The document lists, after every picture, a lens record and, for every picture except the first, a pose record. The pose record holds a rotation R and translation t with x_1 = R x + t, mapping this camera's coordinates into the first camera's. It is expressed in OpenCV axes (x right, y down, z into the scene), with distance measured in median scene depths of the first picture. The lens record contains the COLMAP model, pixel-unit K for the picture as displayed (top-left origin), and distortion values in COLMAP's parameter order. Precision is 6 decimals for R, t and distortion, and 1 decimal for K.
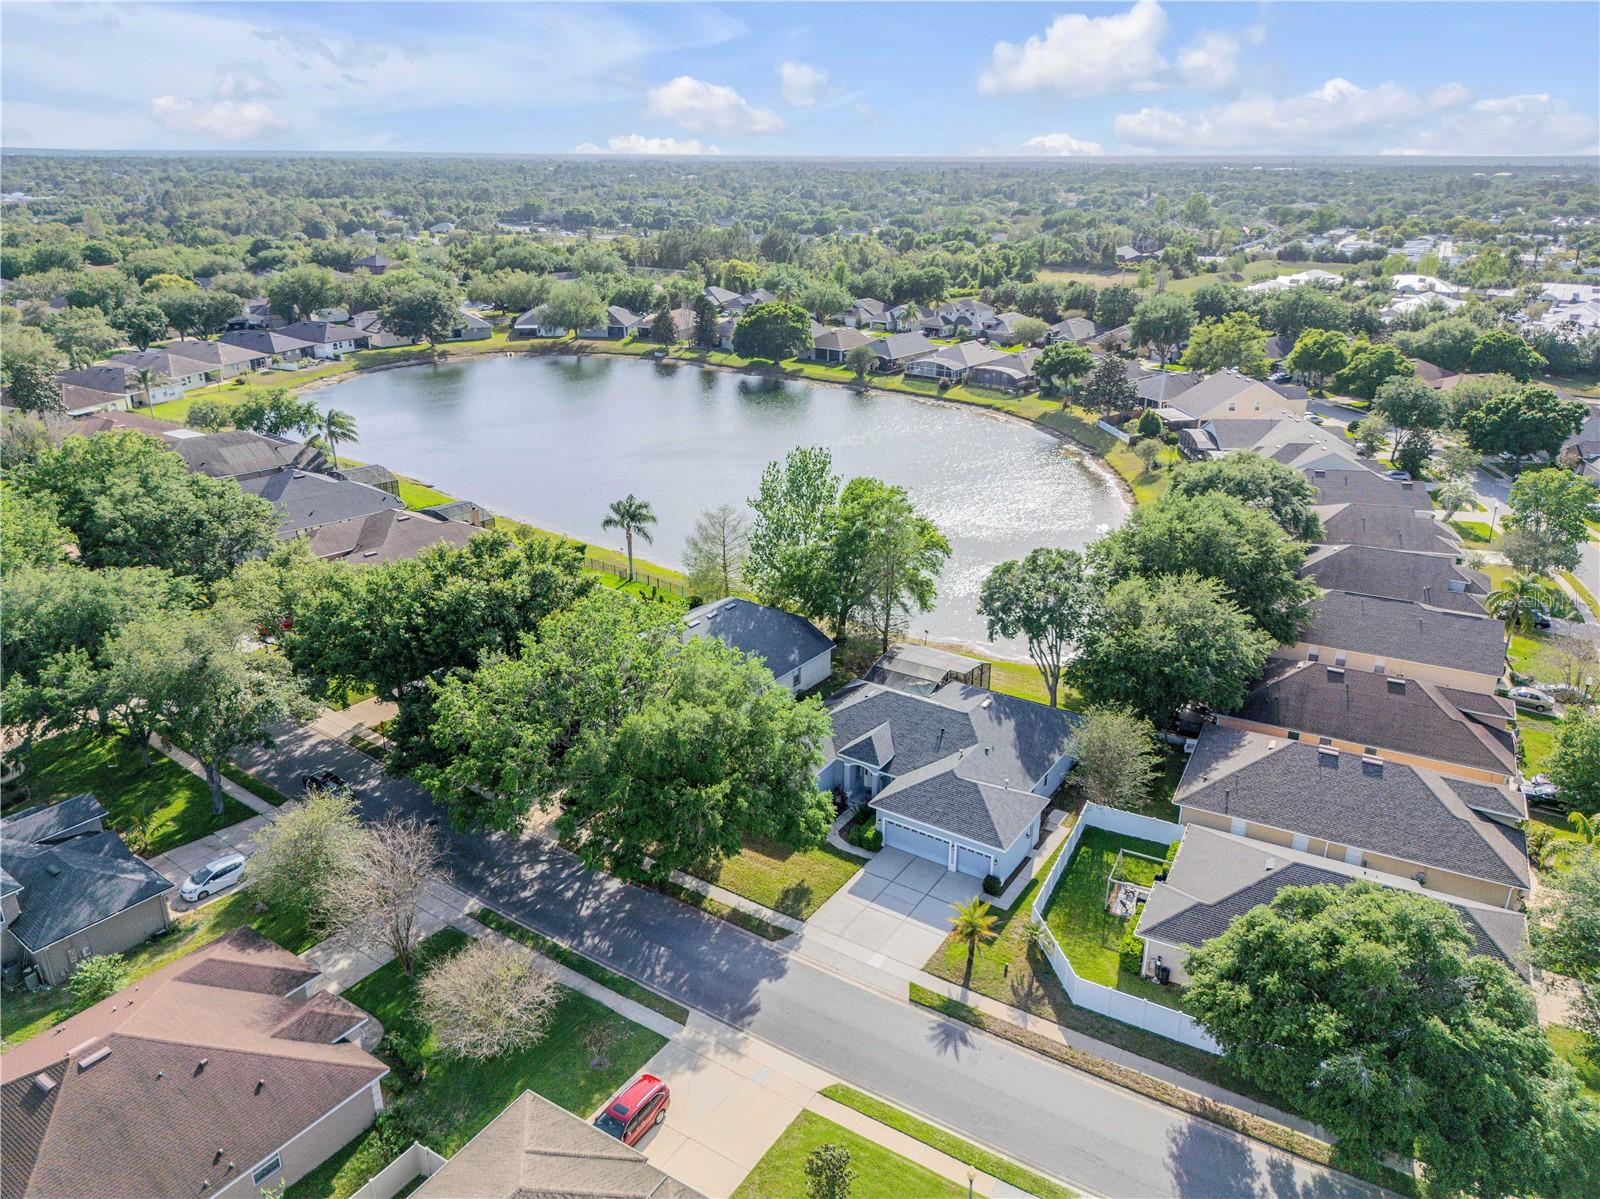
lens RADIAL K [[1134.8, 0, 808.5], [0, 1134.8, 594.8], [0, 0, 1]] dist [0.093479, -0.117283]
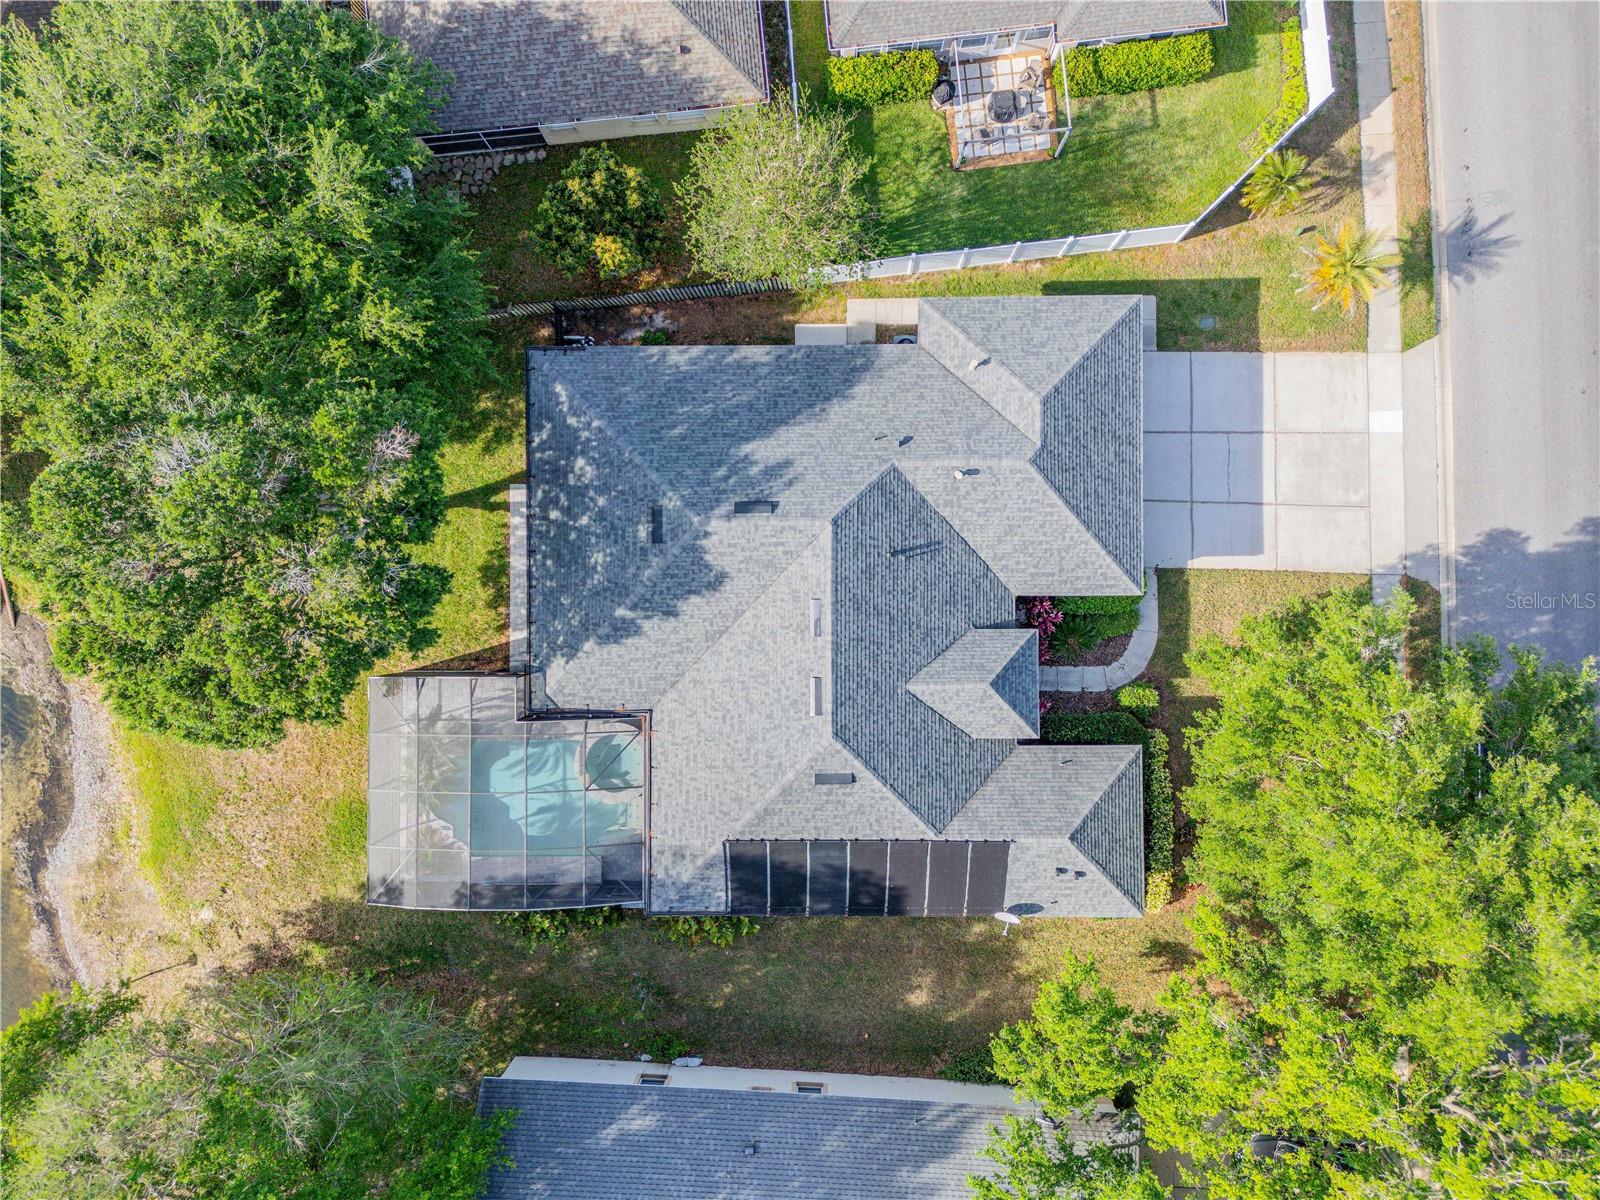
lens RADIAL K [[1134.8, 0, 808.5], [0, 1134.8, 595.3], [0, 0, 1]] dist [0.093479, -0.117283]
pose [[-0.547471, -0.836651, 0.017045, 0.122031], [0.311418, -0.184789, 0.932133, -0.317123], [-0.776720, 0.515624, 0.361715, 0.927975]]
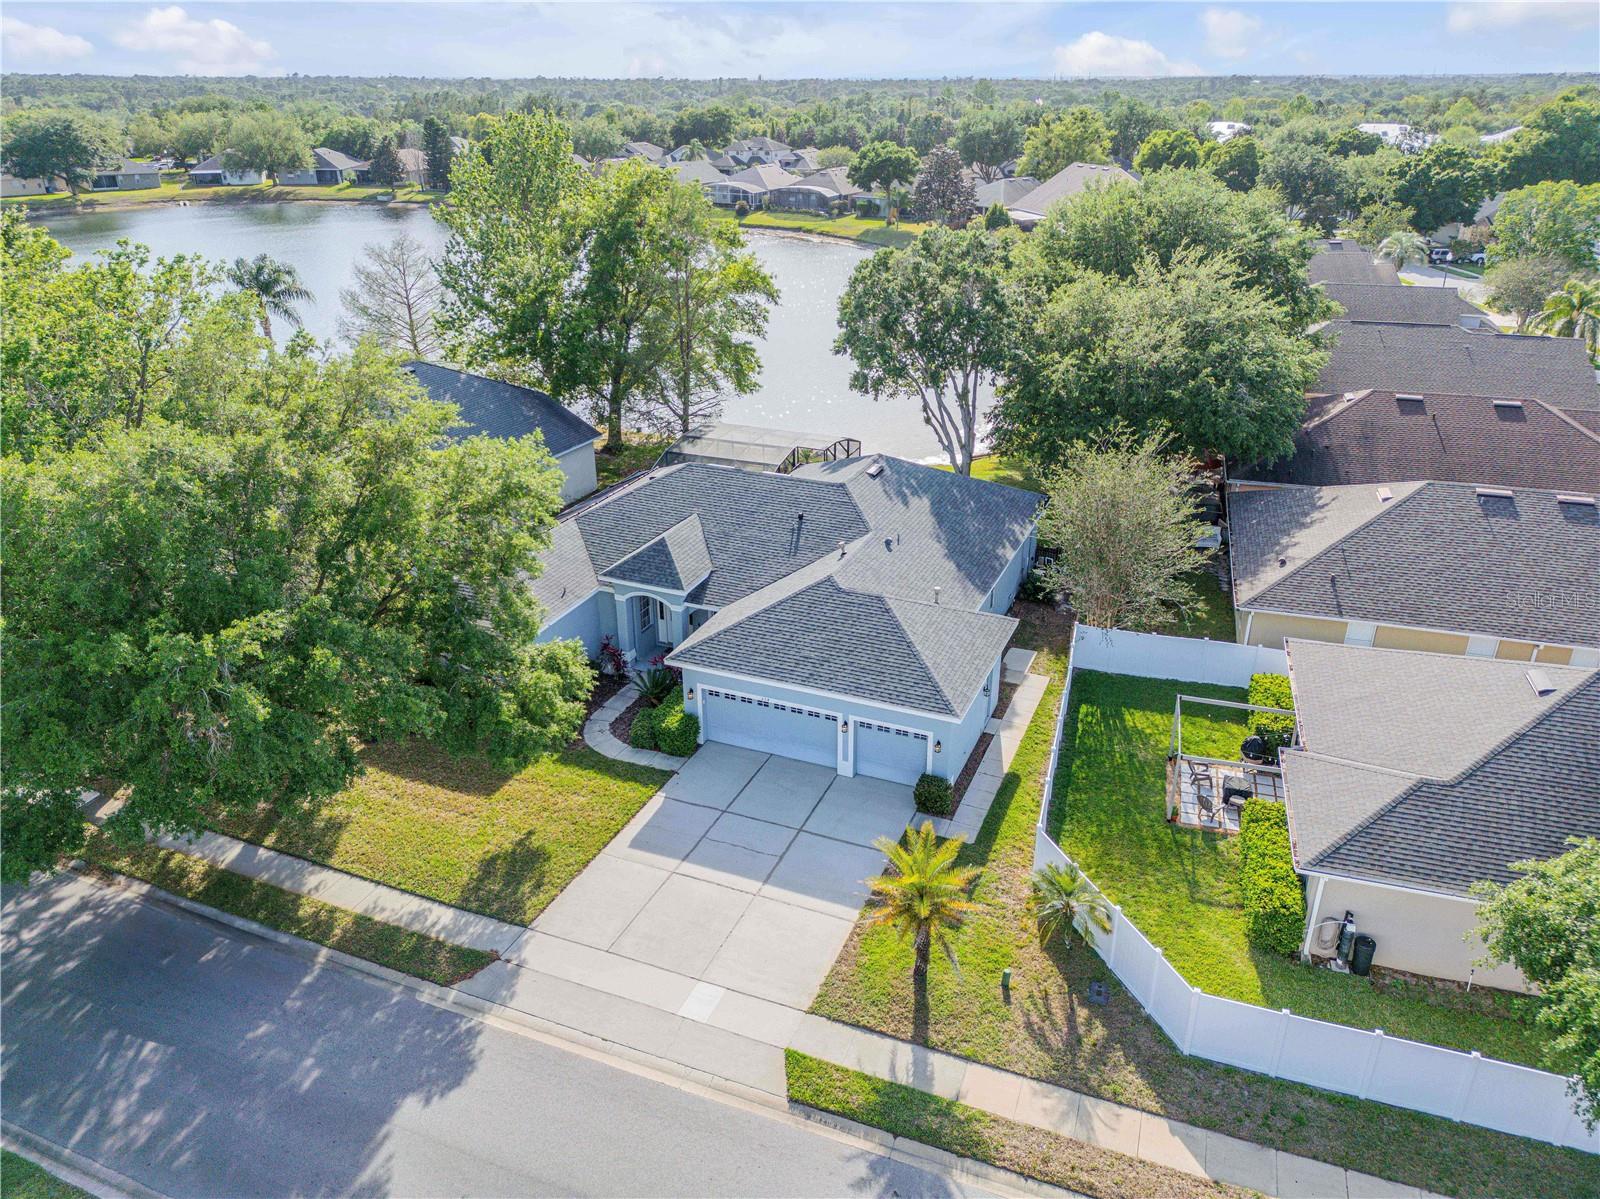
lens RADIAL K [[1134.8, 0, 808.5], [0, 1134.8, 594.8], [0, 0, 1]] dist [0.093479, -0.117283]
pose [[0.983824, -0.079174, 0.160690, 0.037215], [0.069842, 0.995572, 0.062924, 0.129668], [-0.164960, -0.050683, 0.984997, 0.514930]]
